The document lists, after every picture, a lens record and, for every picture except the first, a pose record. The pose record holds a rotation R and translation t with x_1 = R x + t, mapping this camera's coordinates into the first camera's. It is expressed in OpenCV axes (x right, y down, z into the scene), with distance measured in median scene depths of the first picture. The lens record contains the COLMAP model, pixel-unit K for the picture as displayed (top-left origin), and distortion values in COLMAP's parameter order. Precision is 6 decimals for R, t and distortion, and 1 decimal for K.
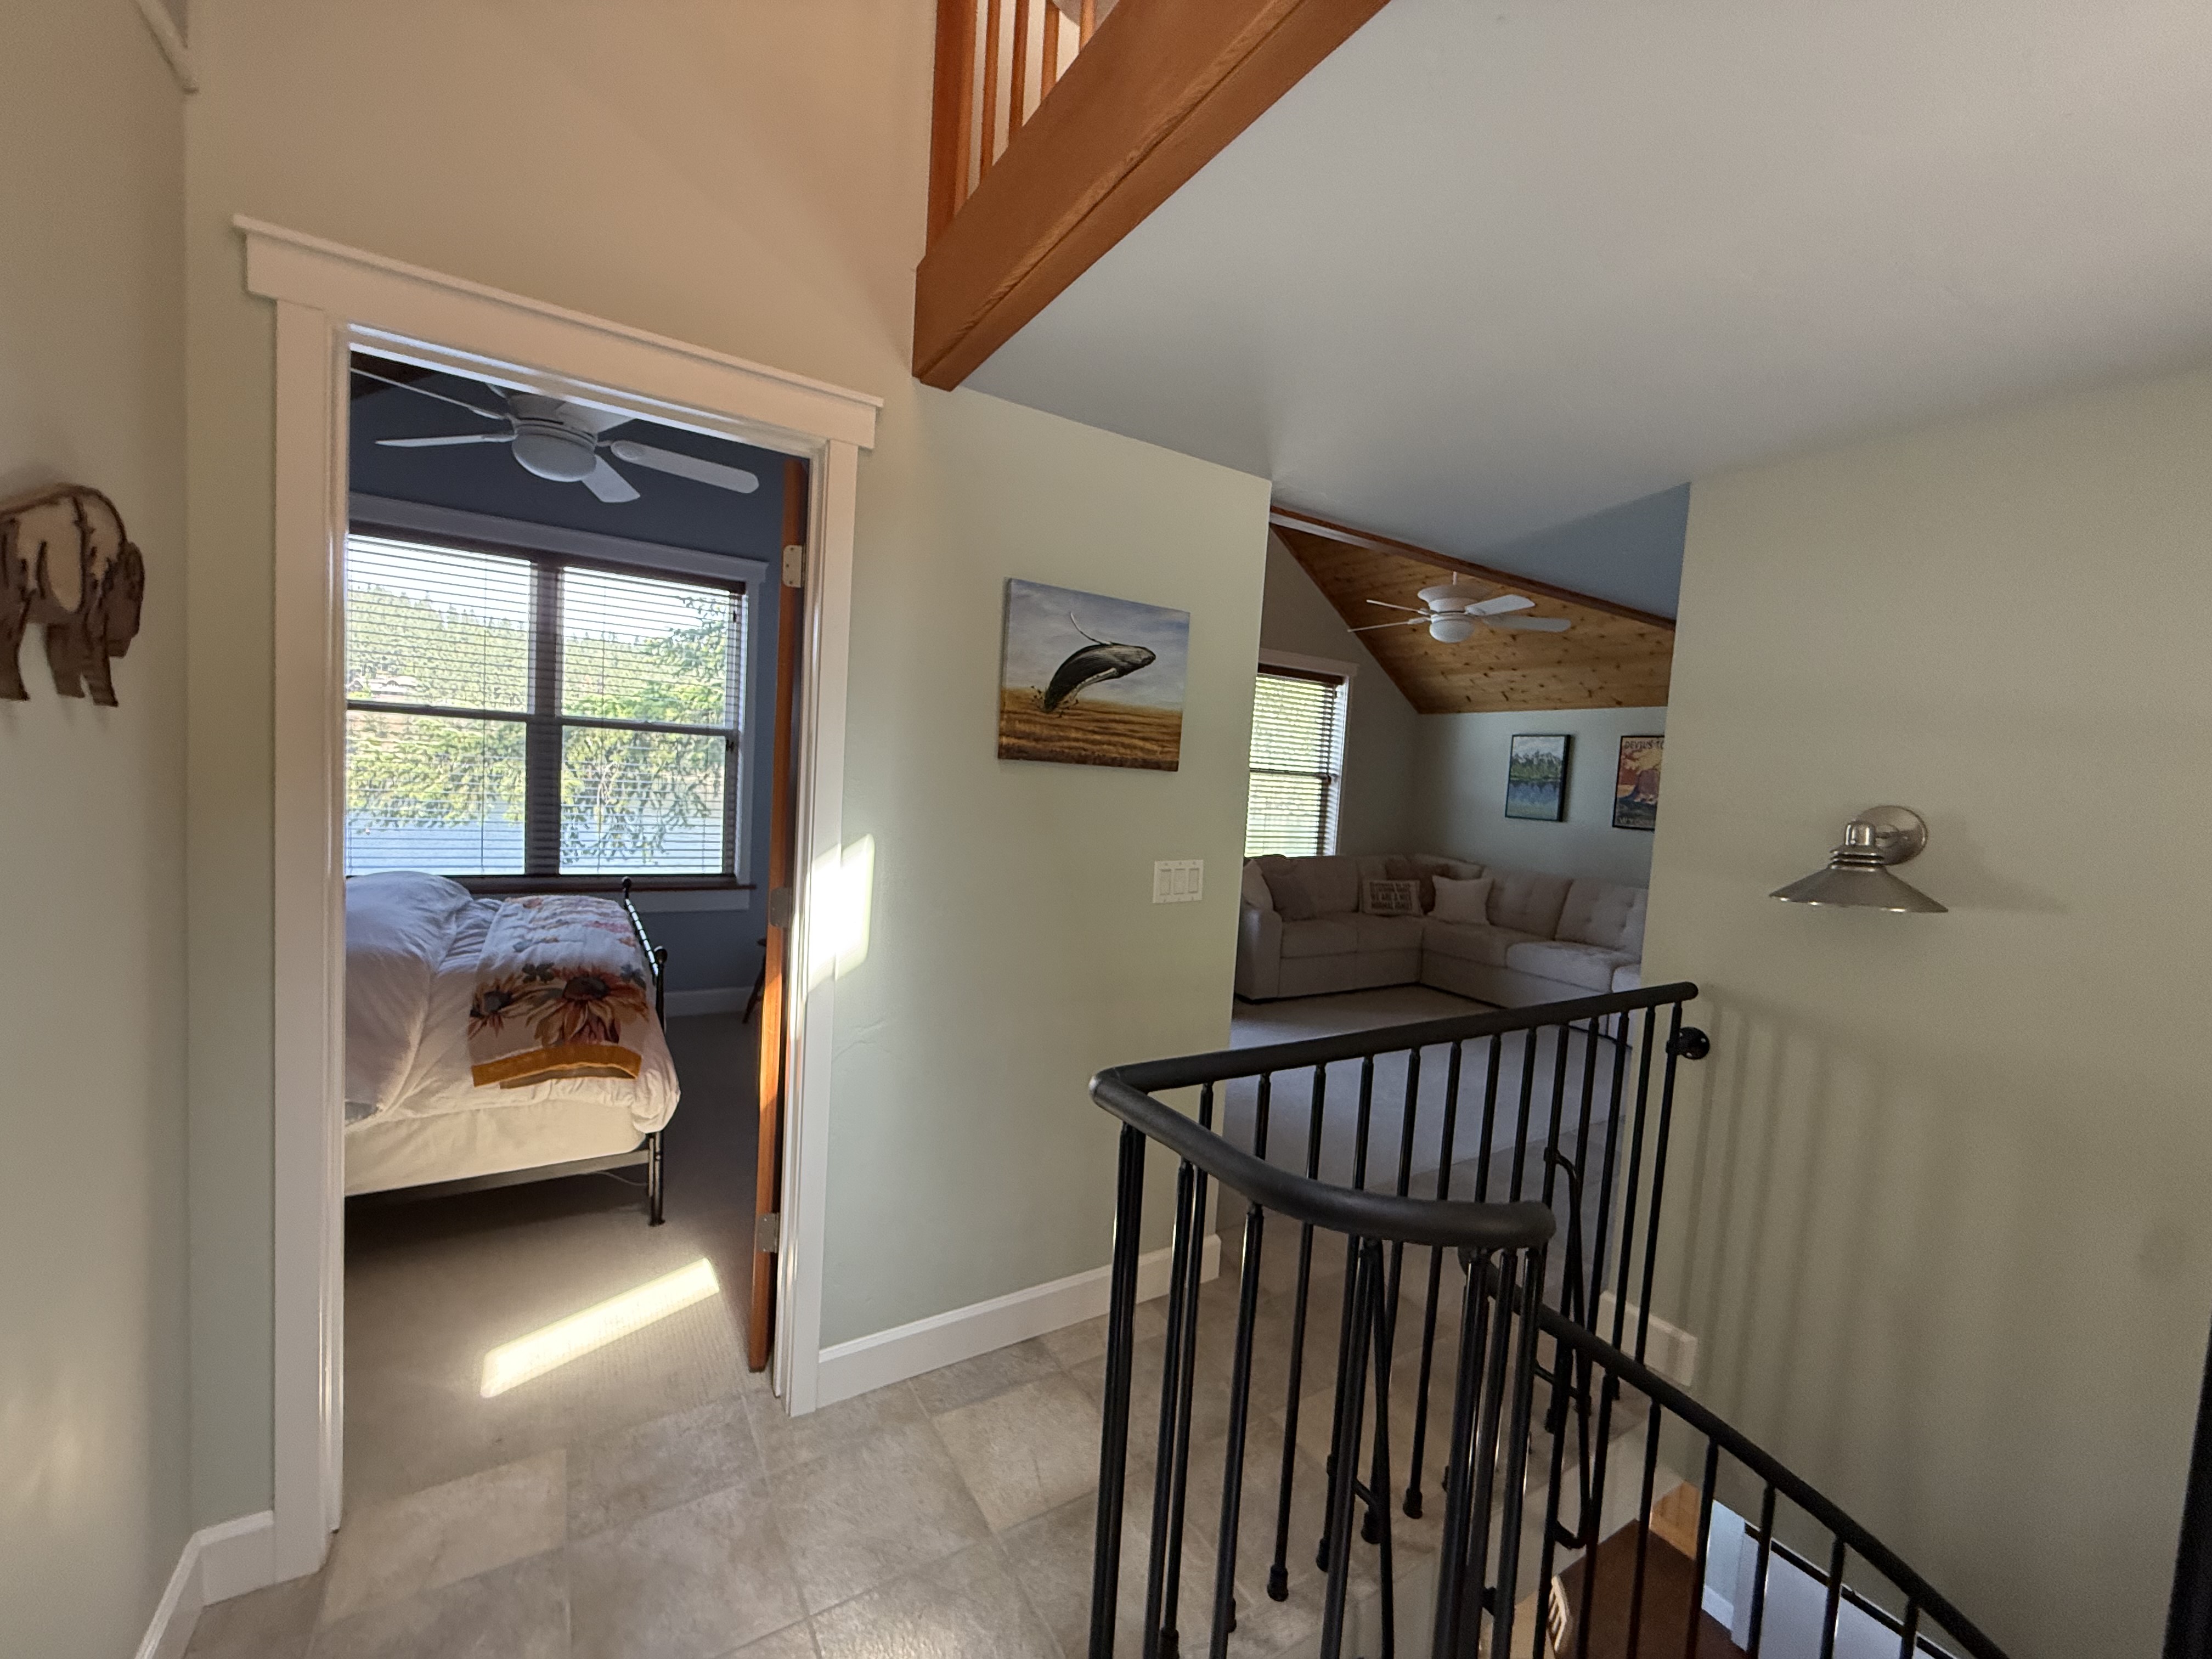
lens RADIAL K [[888.7, 0, 1100.7], [0, 888.7, 831.1], [0, 0, 1]] dist [0.006652, 0.000061]
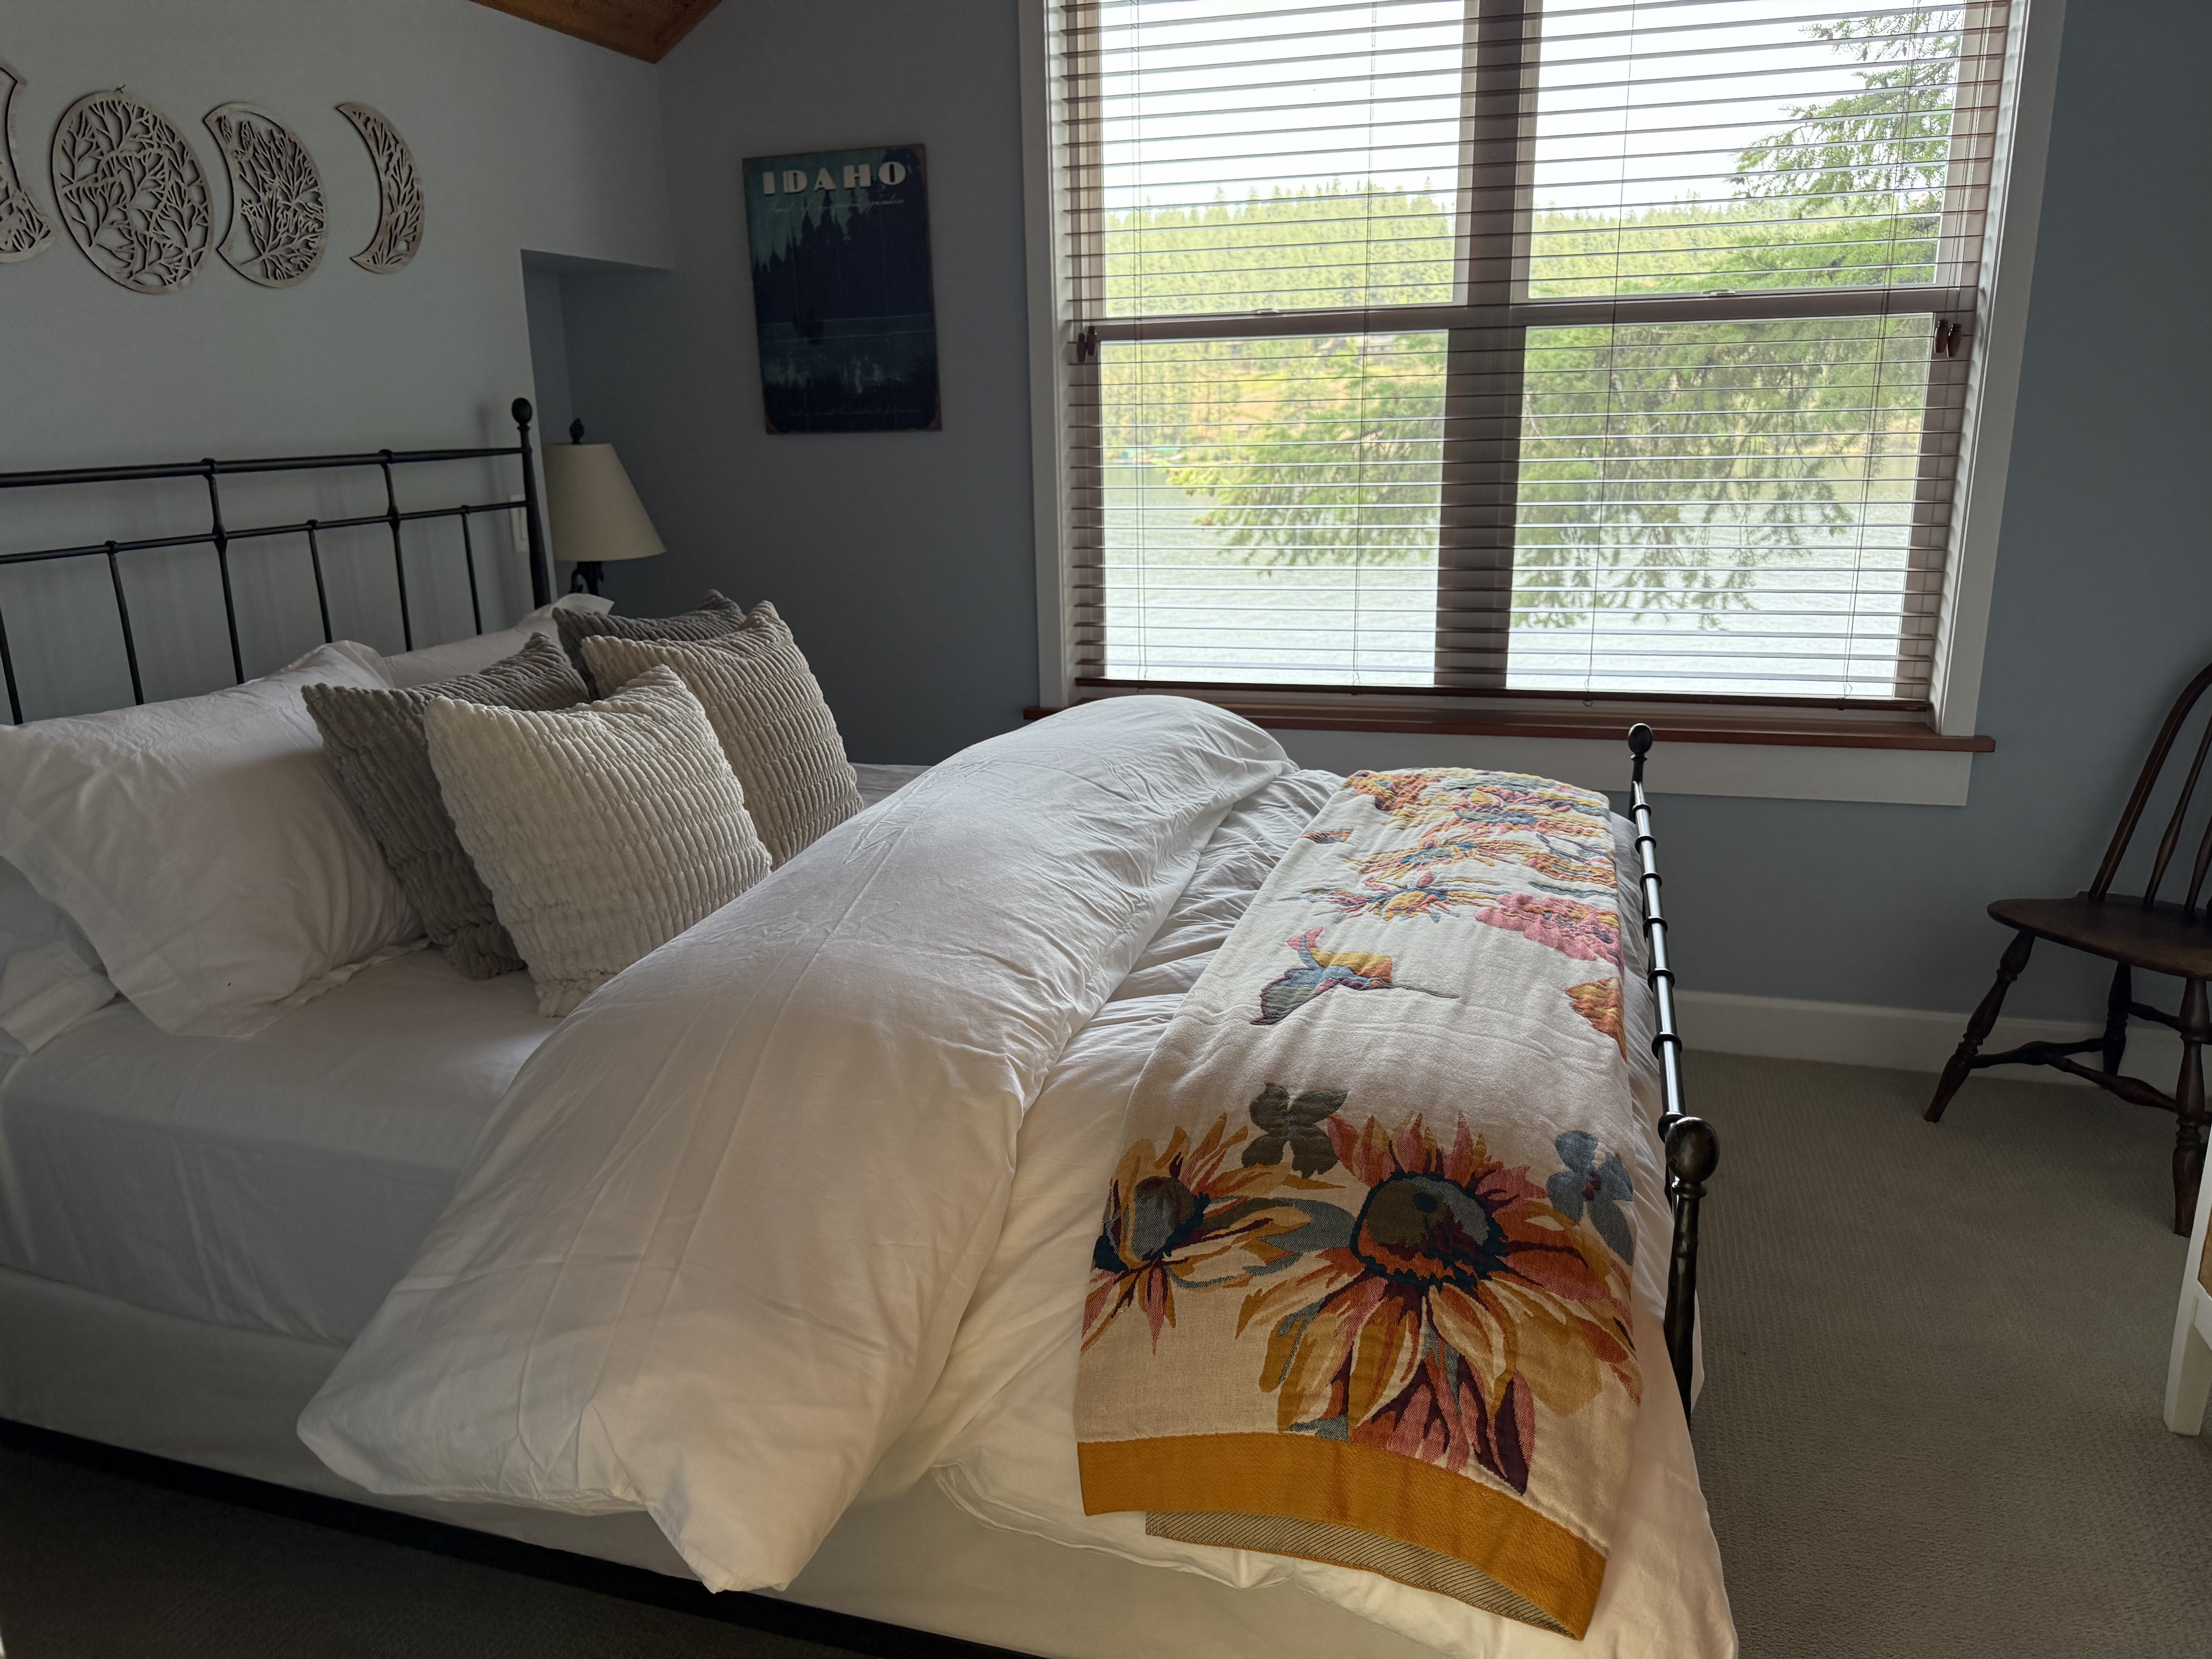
lens RADIAL K [[1595.9, 0, 1106.8], [0, 1595.9, 844.2], [0, 0, 1]] dist [0.309856, -0.529418]
pose [[0.681066, 0.122031, -0.721982, -0.228316], [0.004691, 0.985267, 0.170958, -0.021367], [0.732207, -0.119821, 0.670459, 0.466799]]
